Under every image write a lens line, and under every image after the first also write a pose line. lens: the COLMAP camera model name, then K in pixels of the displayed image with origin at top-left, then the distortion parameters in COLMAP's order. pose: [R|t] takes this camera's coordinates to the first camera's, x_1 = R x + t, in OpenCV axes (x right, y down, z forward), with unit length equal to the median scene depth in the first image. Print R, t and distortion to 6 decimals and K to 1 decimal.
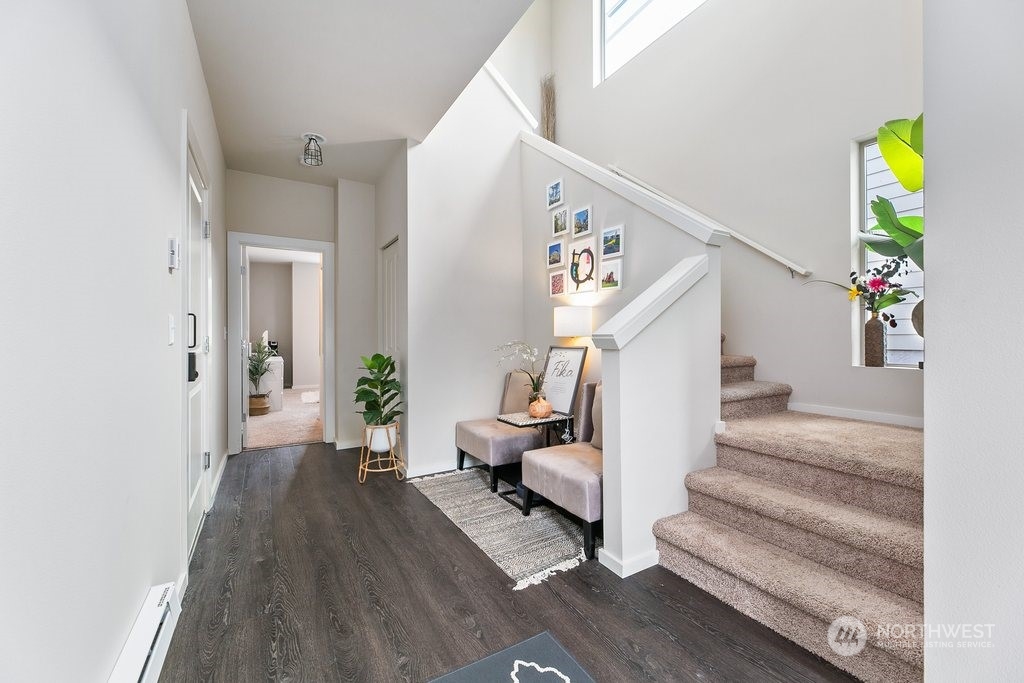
lens RADIAL K [[414.2, 0, 509.5], [0, 414.2, 338.9], [0, 0, 1]] dist [-0.000566, 0.000427]
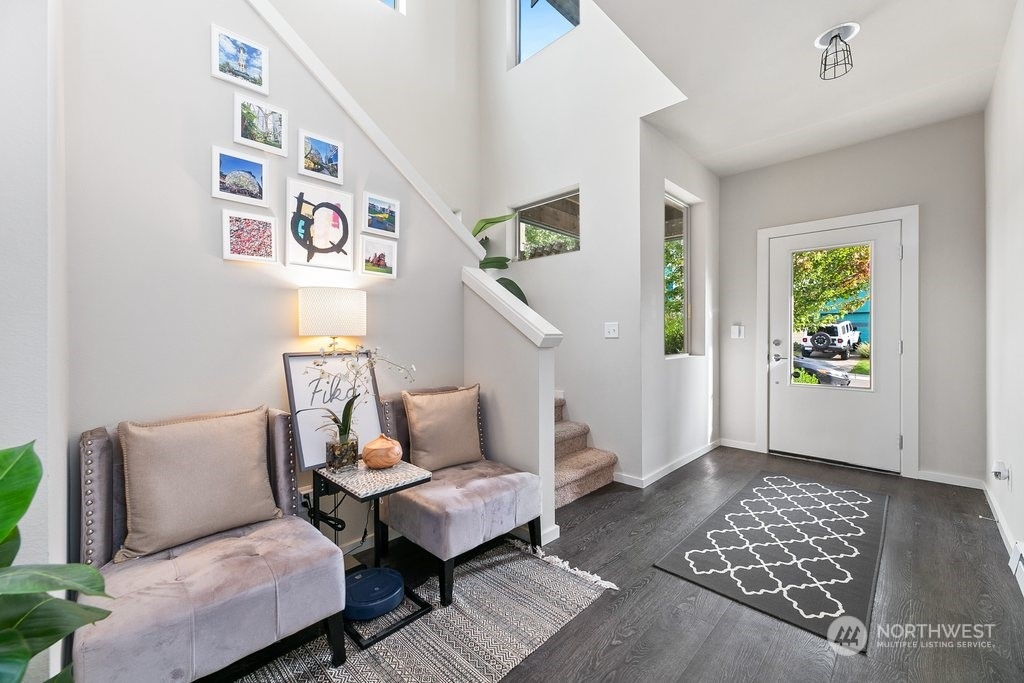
lens RADIAL K [[414.2, 0, 509.1], [0, 414.2, 336.7], [0, 0, 1]] dist [-0.000566, 0.000427]
pose [[-0.261566, -0.000258, 0.965186, -0.522422], [0.006473, 0.999977, 0.002021, -0.004477], [-0.965164, 0.006777, -0.261558, 0.892069]]
